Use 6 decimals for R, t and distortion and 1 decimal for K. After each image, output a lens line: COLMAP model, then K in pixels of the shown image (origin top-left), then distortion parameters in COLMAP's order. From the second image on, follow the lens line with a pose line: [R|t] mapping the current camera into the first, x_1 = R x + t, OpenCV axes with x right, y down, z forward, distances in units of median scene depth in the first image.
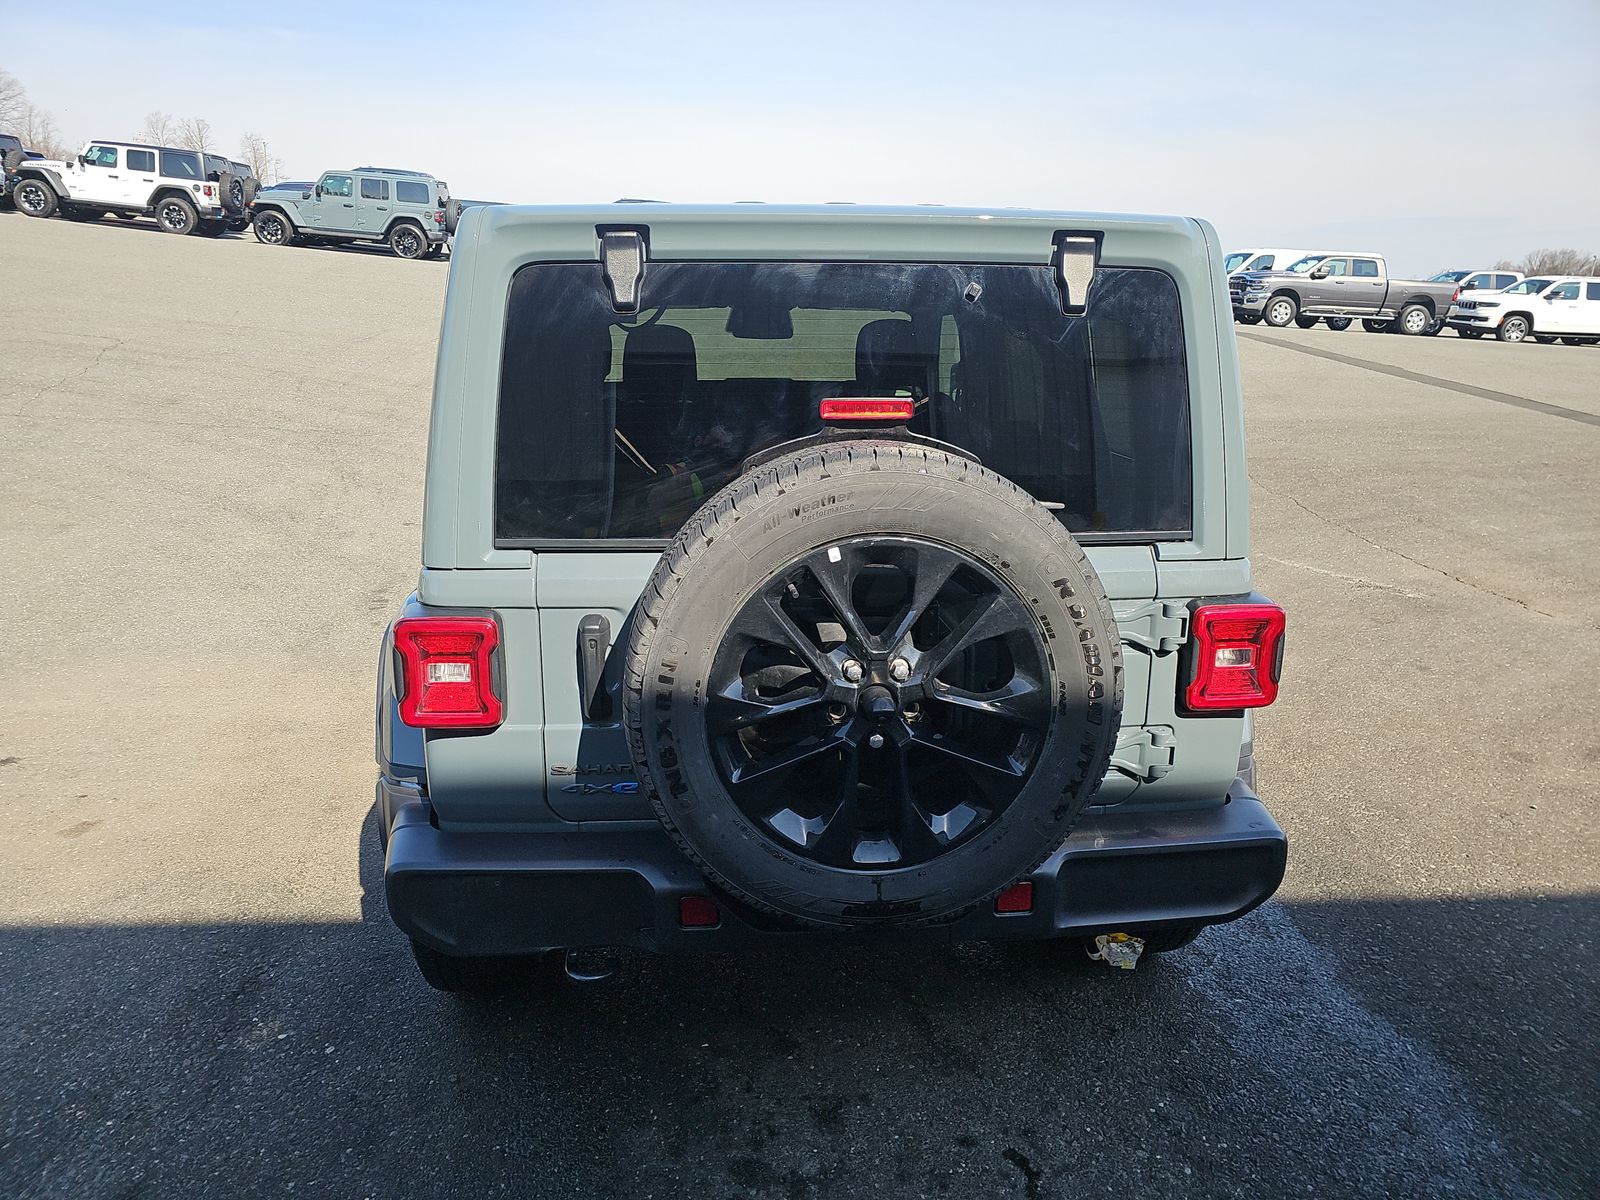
lens RADIAL K [[1085.5, 0, 796.9], [0, 1085.5, 594.5], [0, 0, 1]] dist [0.030792, -0.019197]
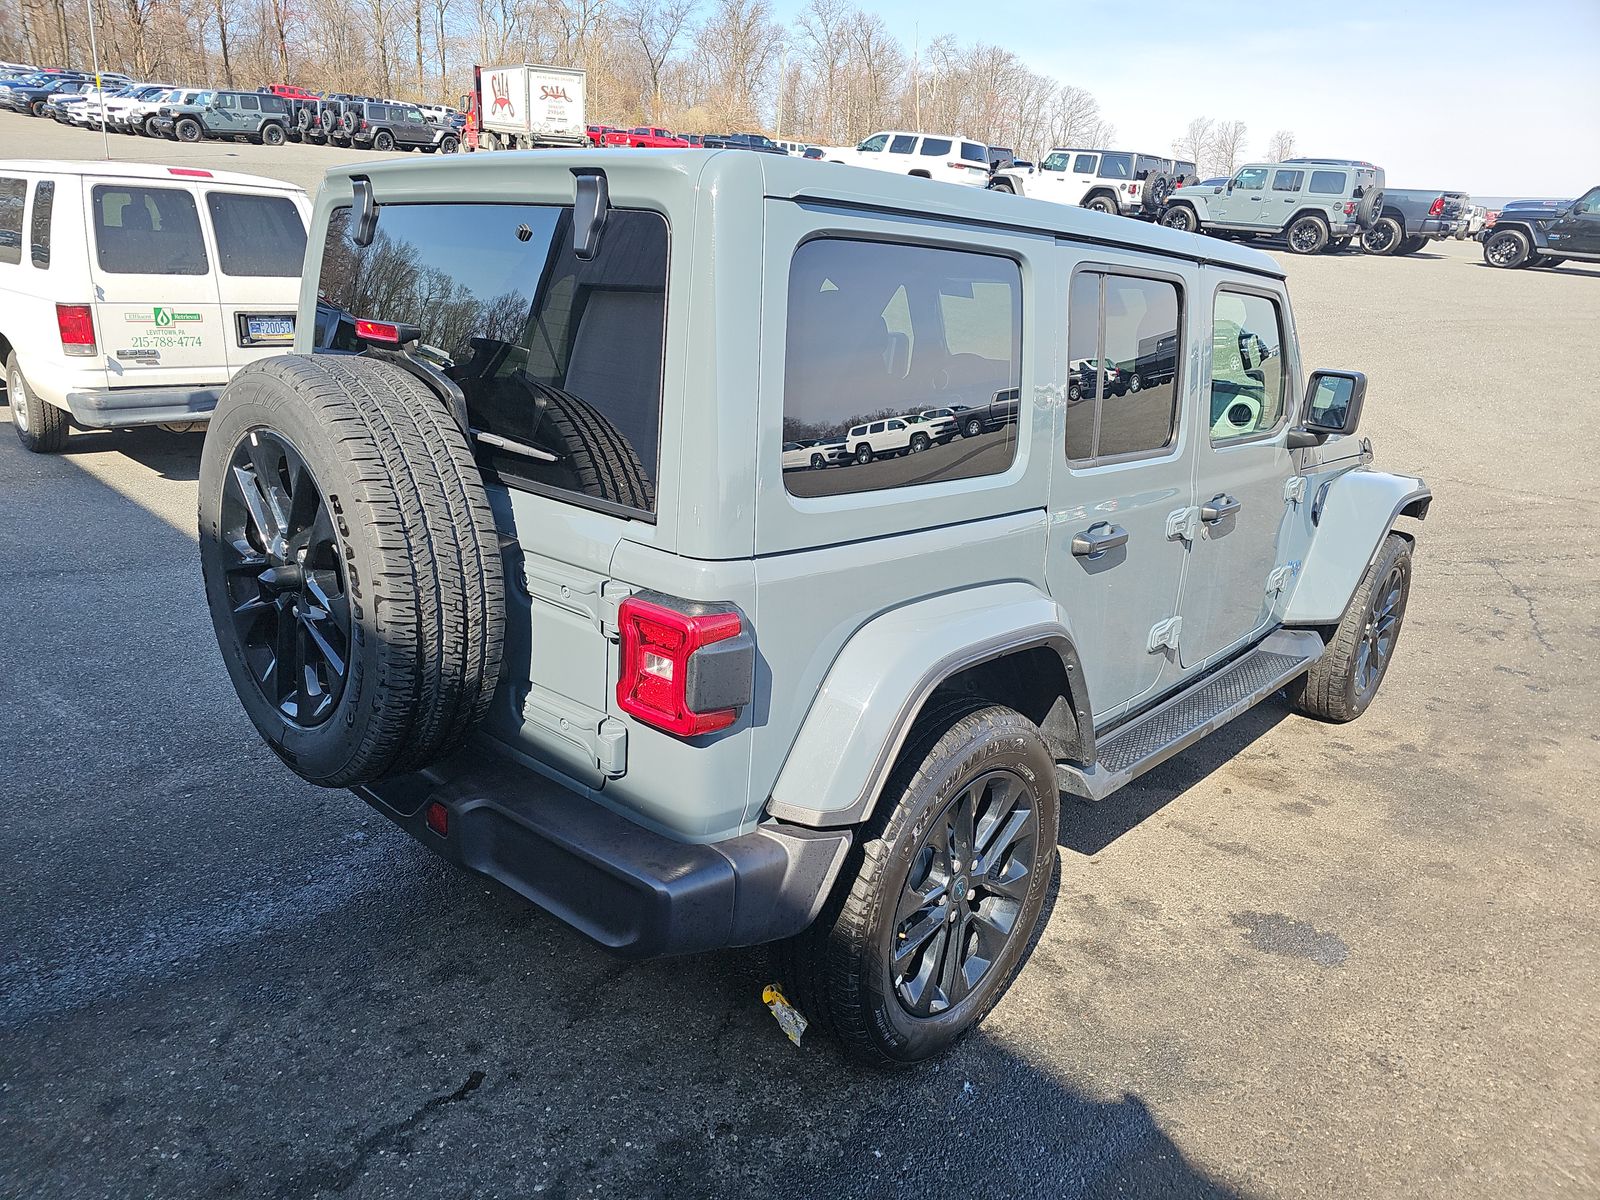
lens RADIAL K [[1085.5, 0, 787.3], [0, 1085.5, 612.5], [0, 0, 1]] dist [0.030792, -0.019197]
pose [[0.651704, 0.248938, -0.716458, 0.118315], [-0.238217, 0.963986, 0.118257, -0.012081], [0.720093, 0.093604, 0.687535, 0.053198]]
